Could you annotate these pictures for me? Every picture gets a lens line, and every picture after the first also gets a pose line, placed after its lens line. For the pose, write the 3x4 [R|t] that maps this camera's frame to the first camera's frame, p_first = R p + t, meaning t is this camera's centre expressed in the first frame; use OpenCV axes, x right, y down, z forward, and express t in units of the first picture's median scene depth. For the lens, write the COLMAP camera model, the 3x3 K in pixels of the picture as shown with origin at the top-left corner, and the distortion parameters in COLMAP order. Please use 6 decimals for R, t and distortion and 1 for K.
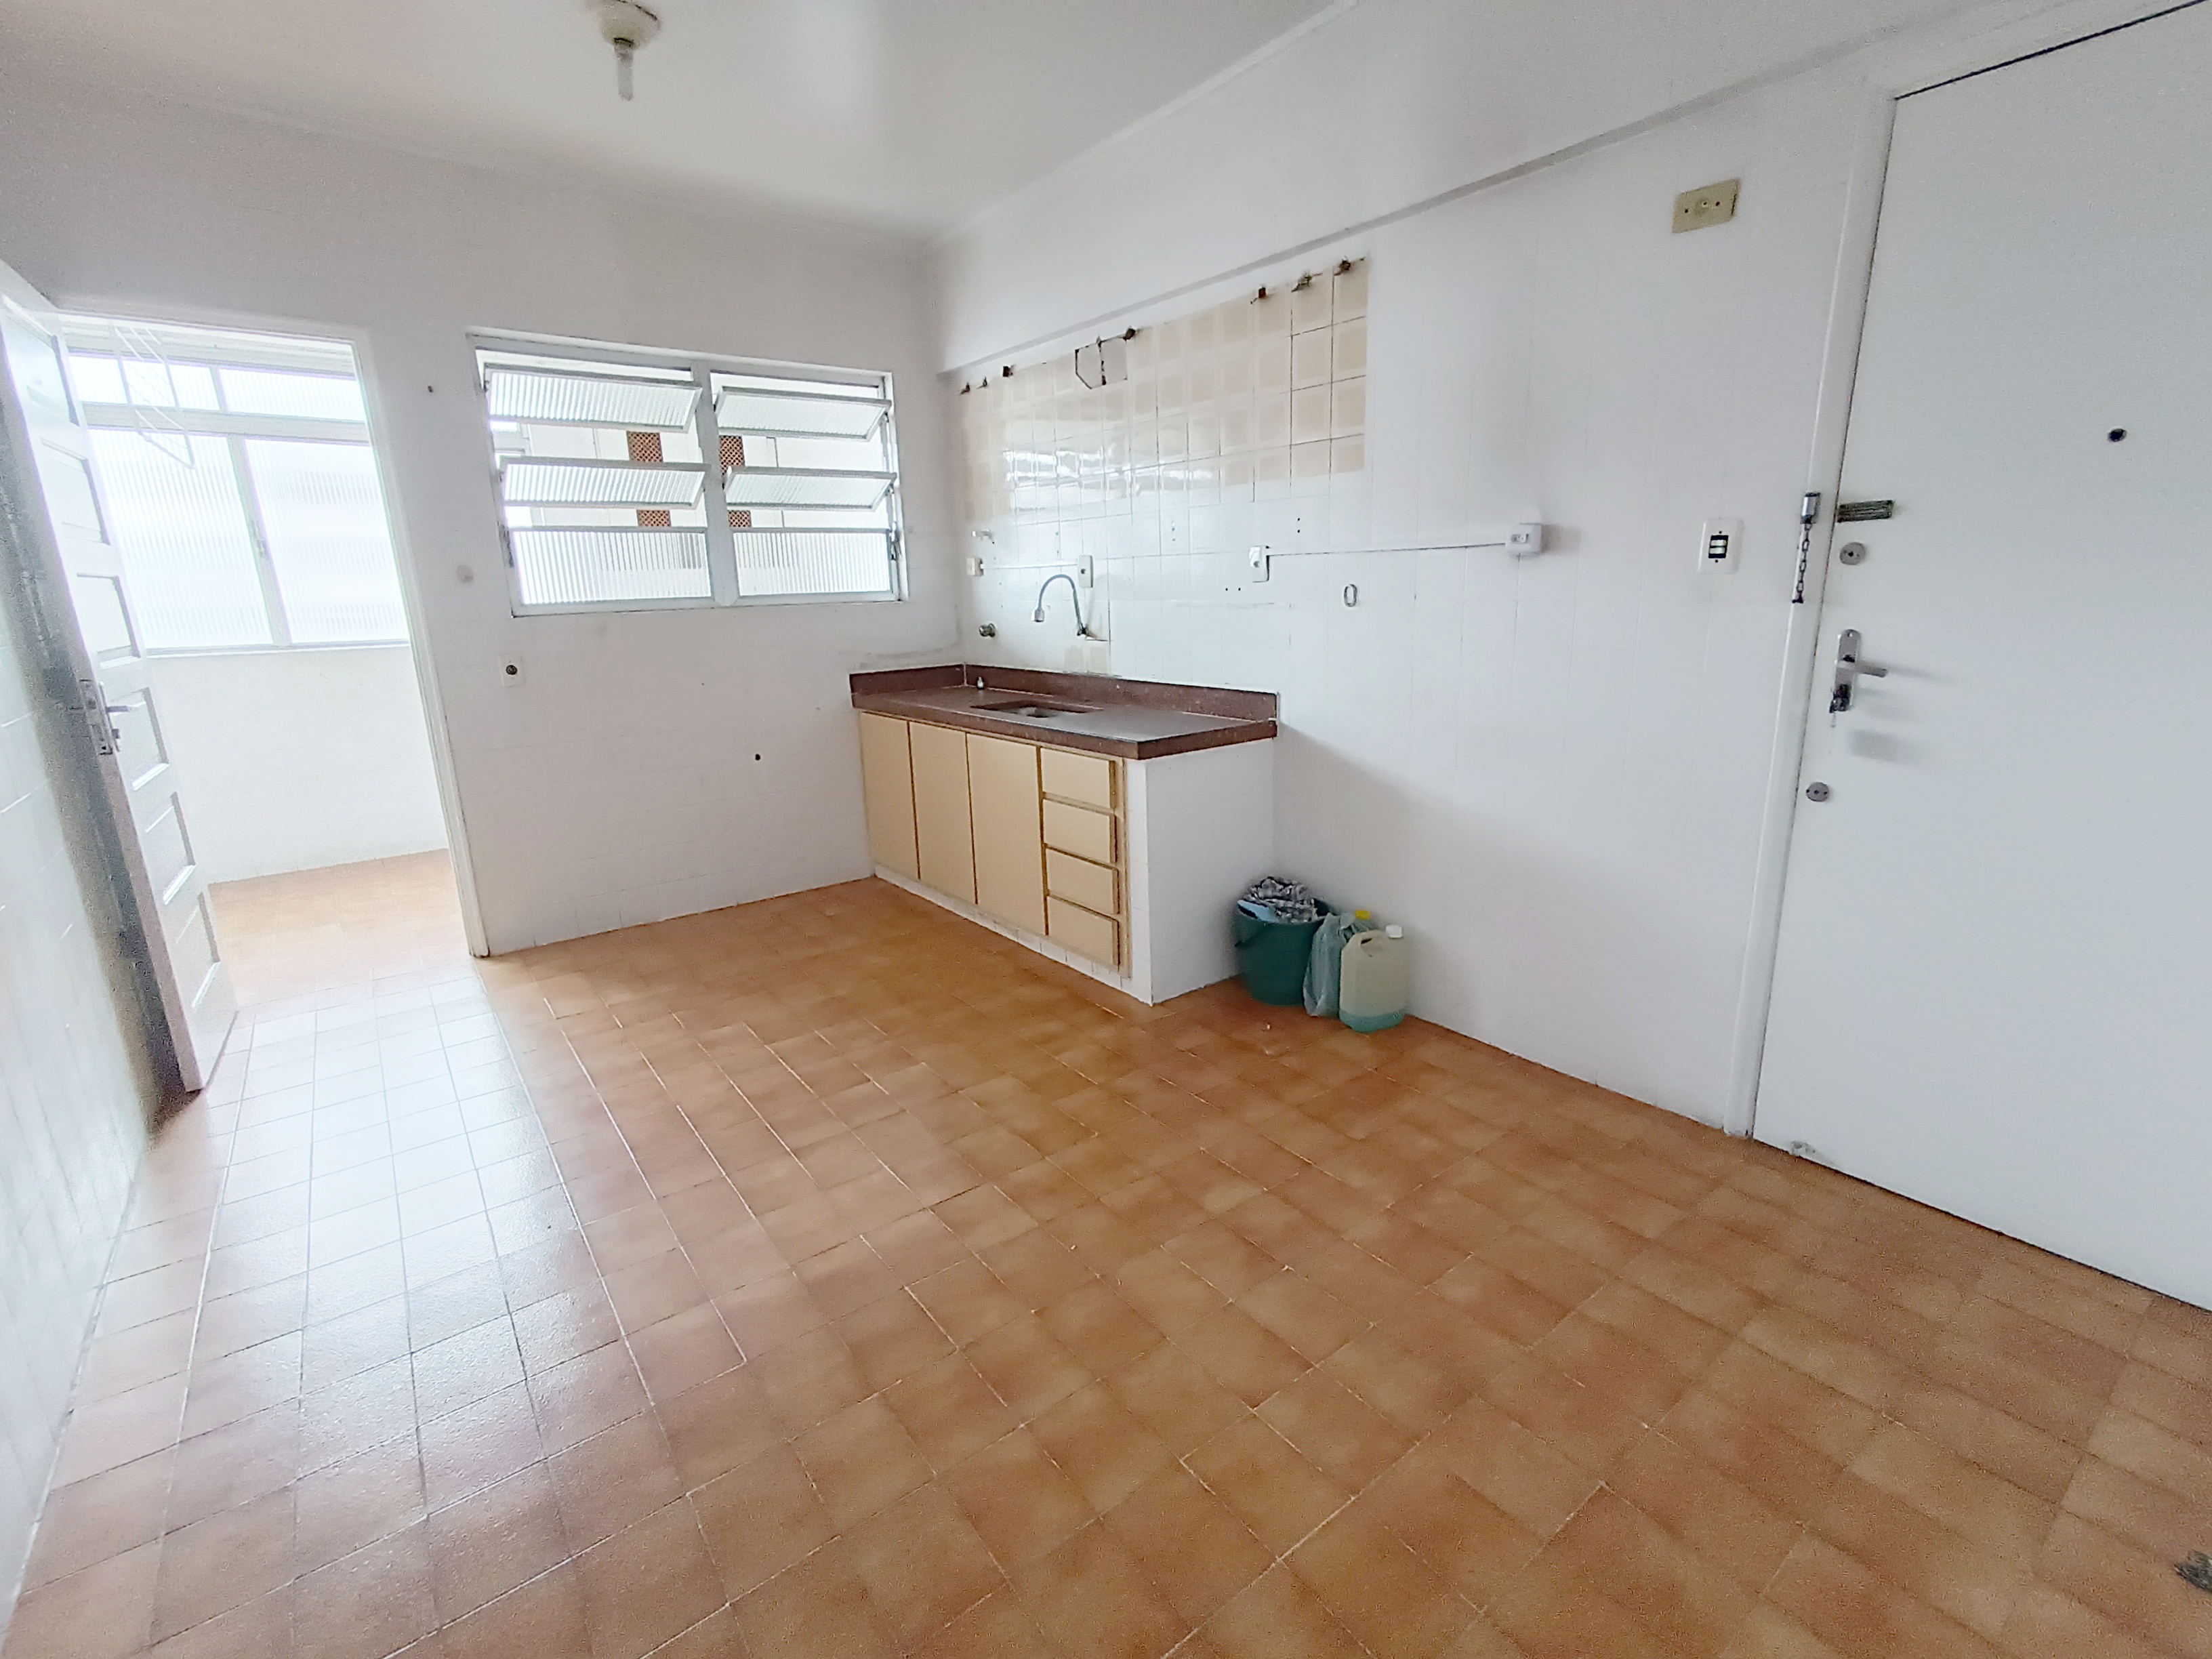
lens RADIAL K [[1021.4, 0, 1102.6], [0, 1021.4, 818.0], [0, 0, 1]] dist [-0.003152, 0.029816]
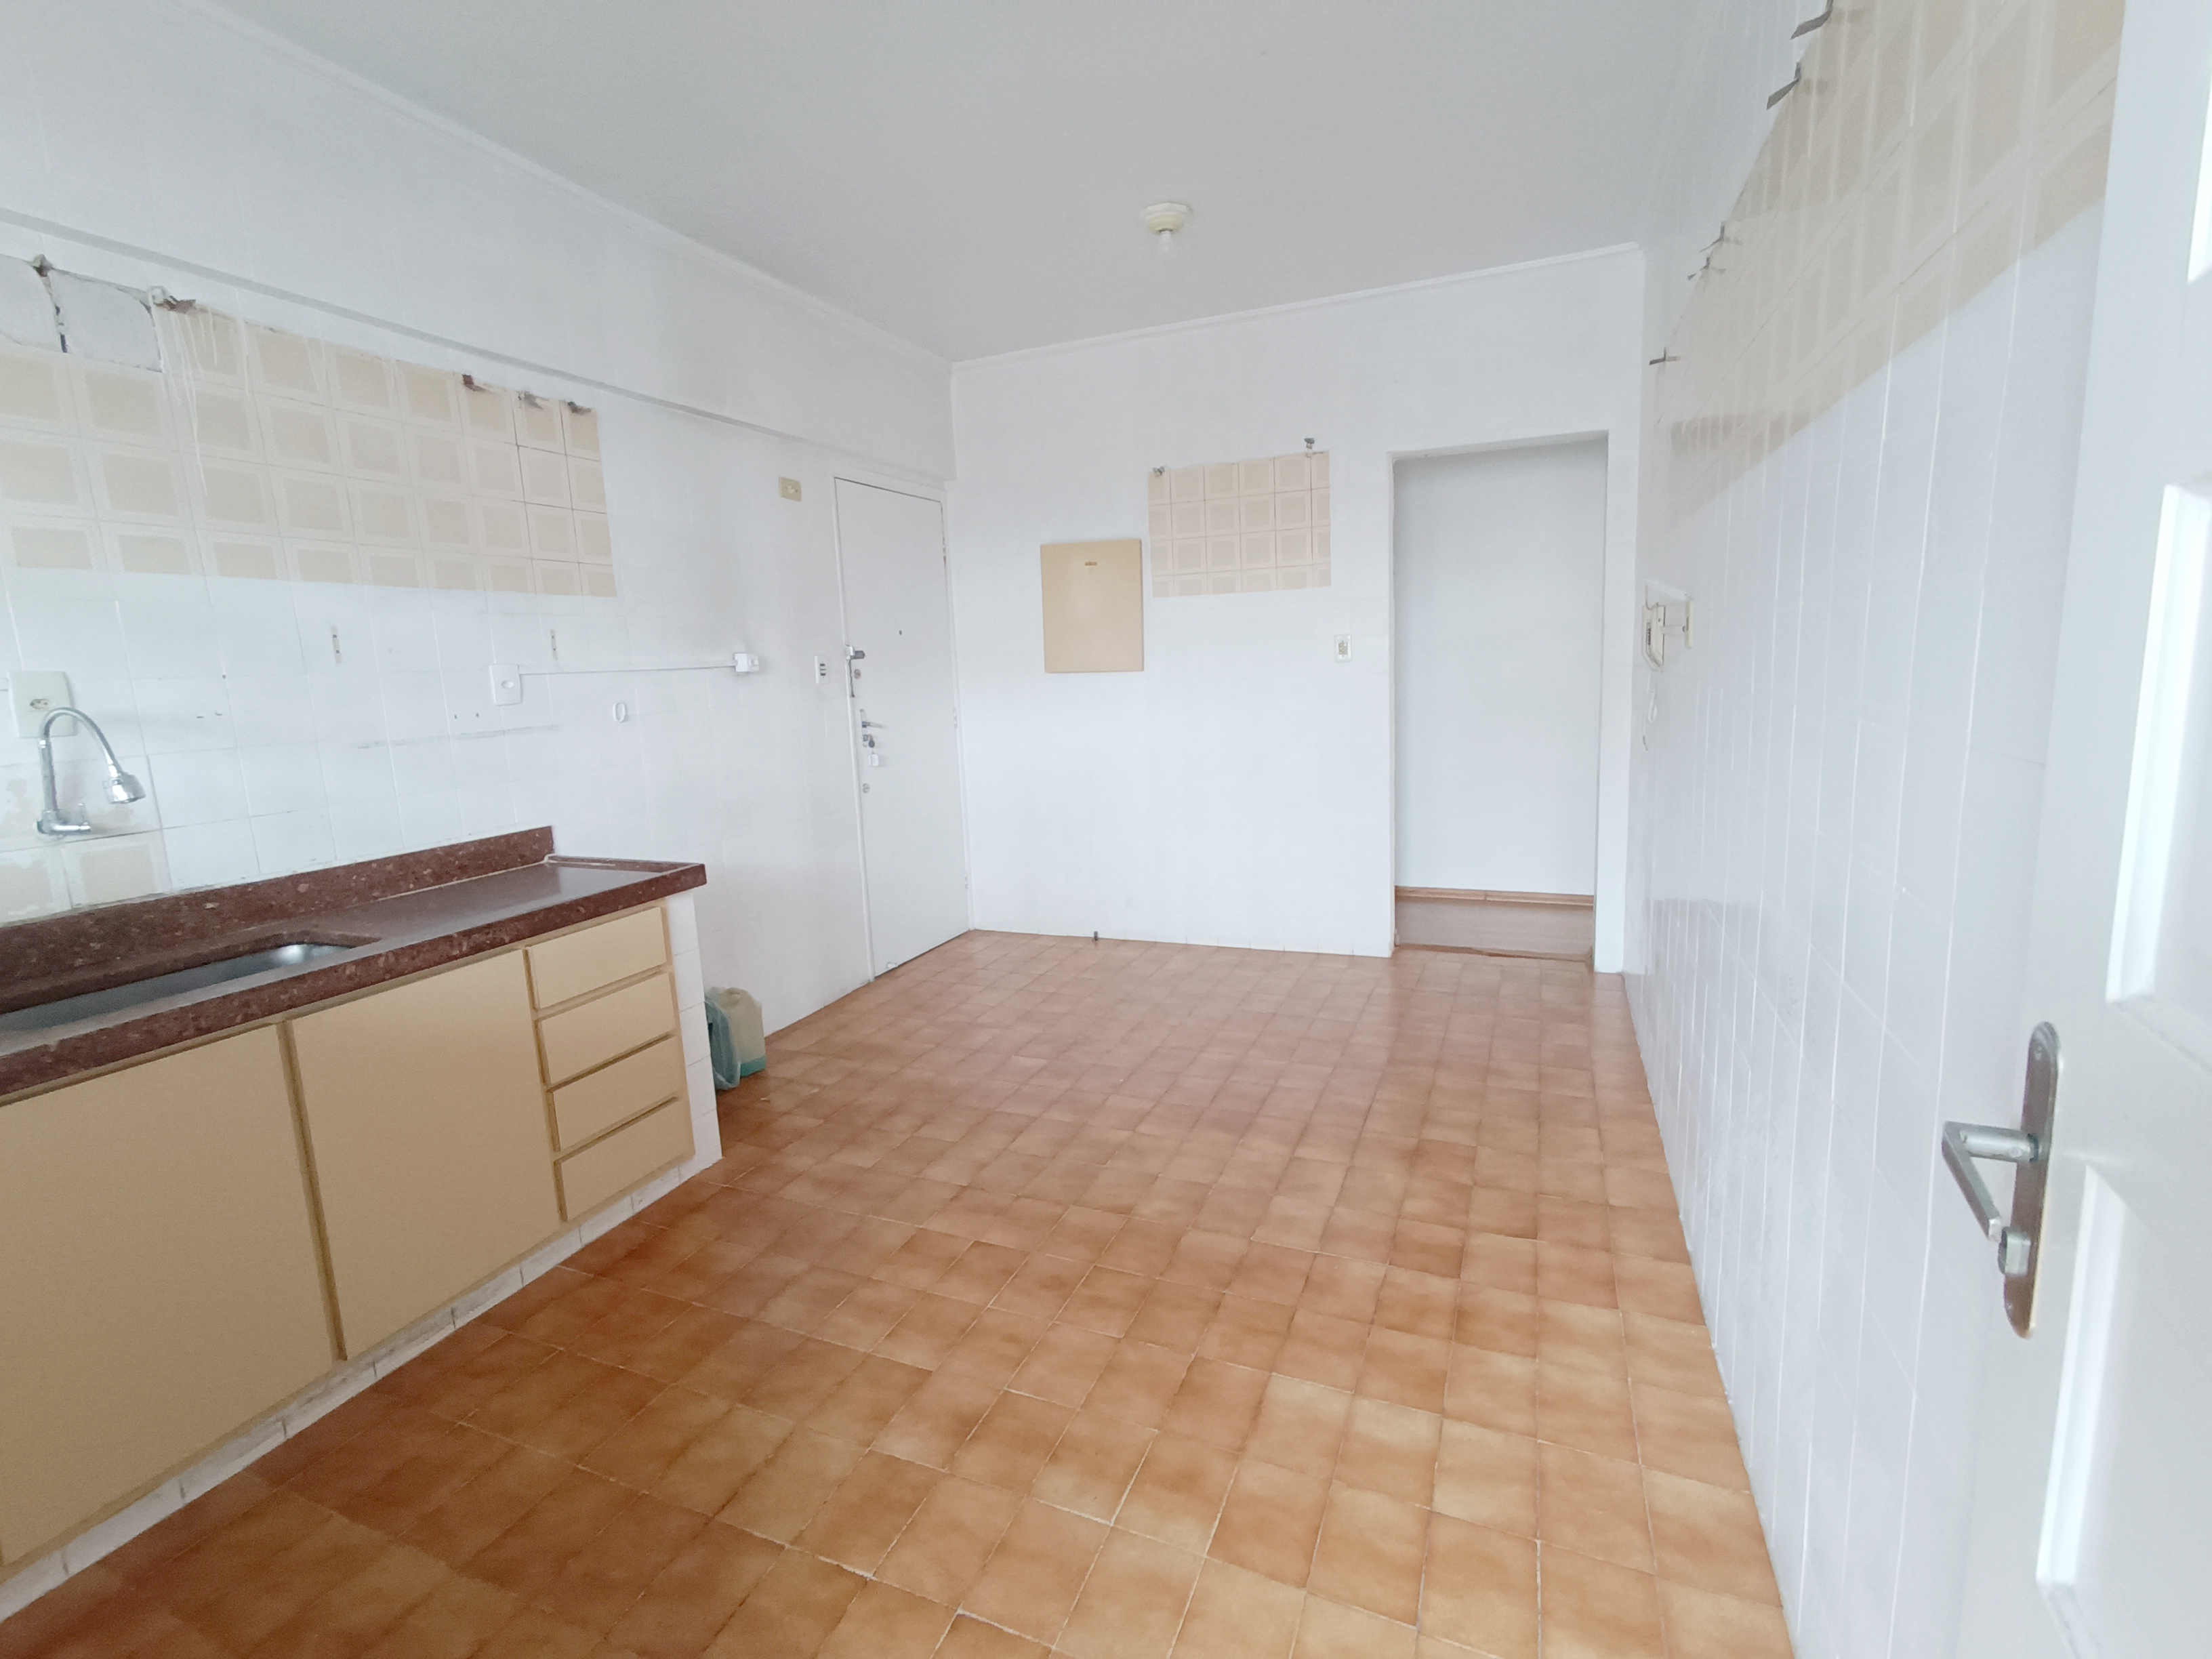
lens RADIAL K [[1007.7, 0, 1121.3], [0, 1007.7, 821.9], [0, 0, 1]] dist [-0.031365, 0.030880]
pose [[-0.503945, -0.088656, 0.859174, -0.844140], [0.256882, 0.934324, 0.247084, -0.215091], [-0.824652, 0.345223, -0.448074, 0.991255]]
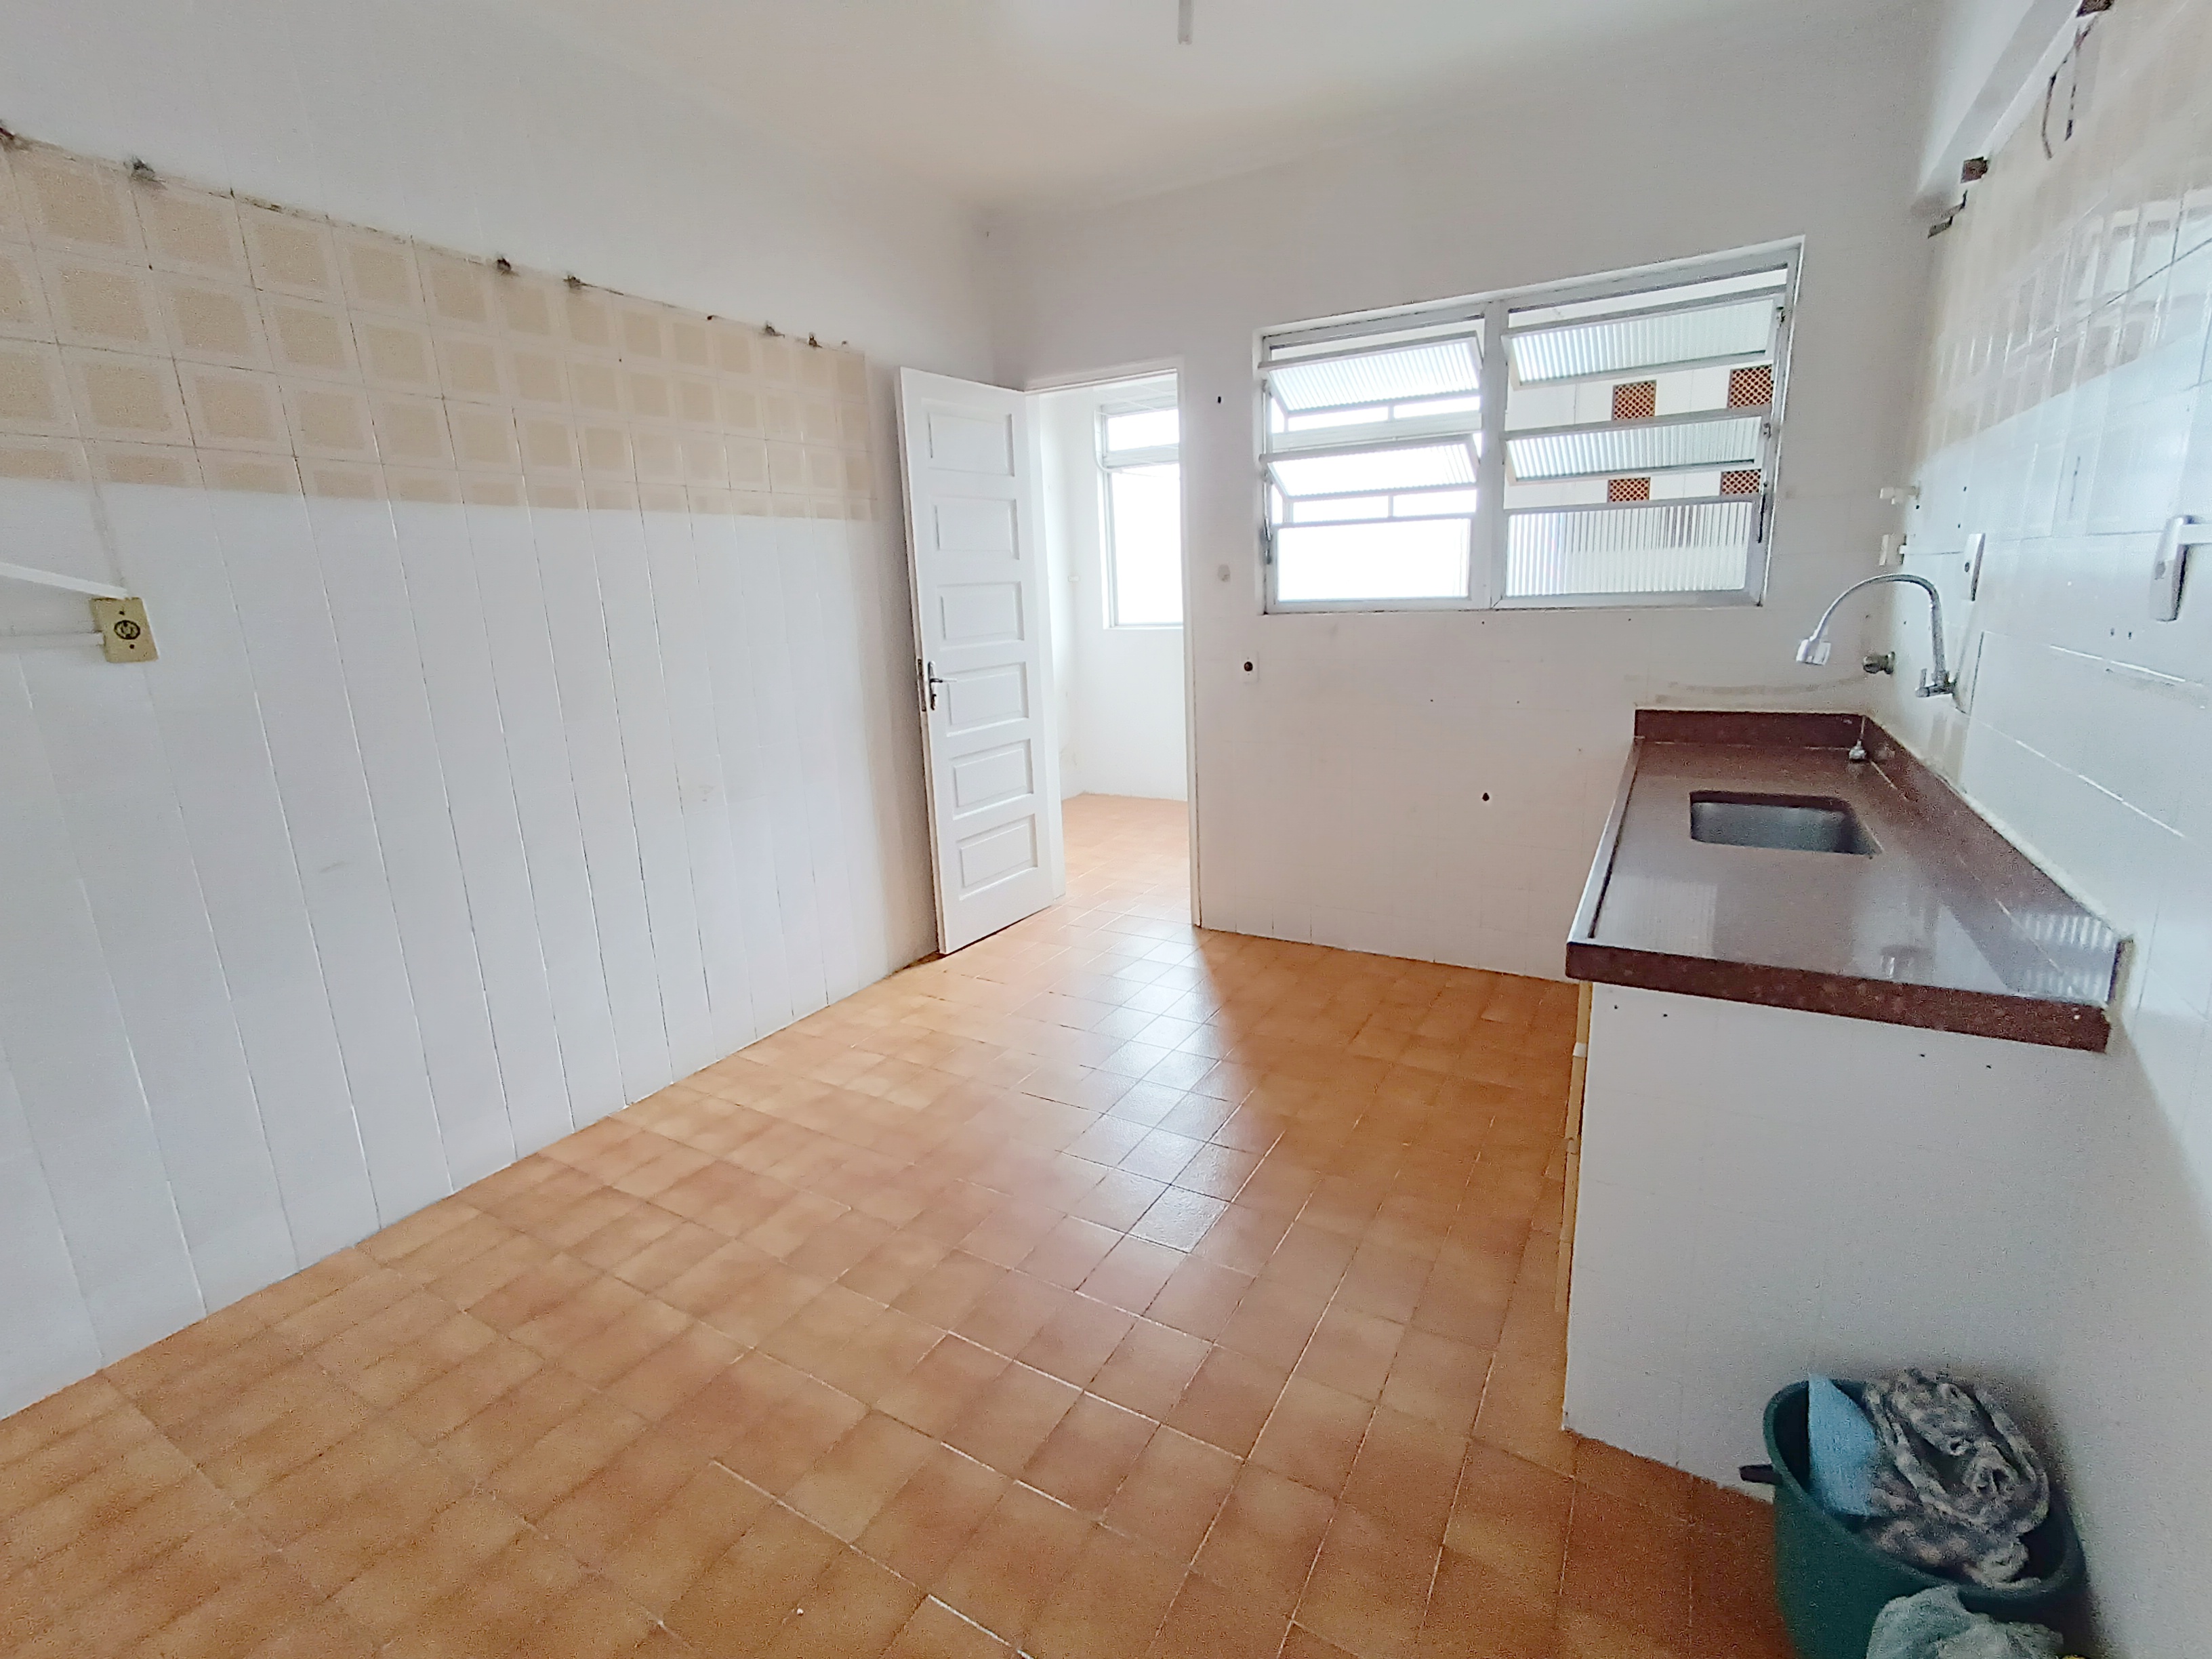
lens RADIAL K [[1007.7, 0, 1121.3], [0, 1007.7, 821.9], [0, 0, 1]] dist [-0.031365, 0.030880]
pose [[0.389550, 0.227240, -0.892532, 0.338715], [-0.186818, 0.968434, 0.165027, -0.154504], [0.901859, 0.102454, 0.419706, 0.546019]]
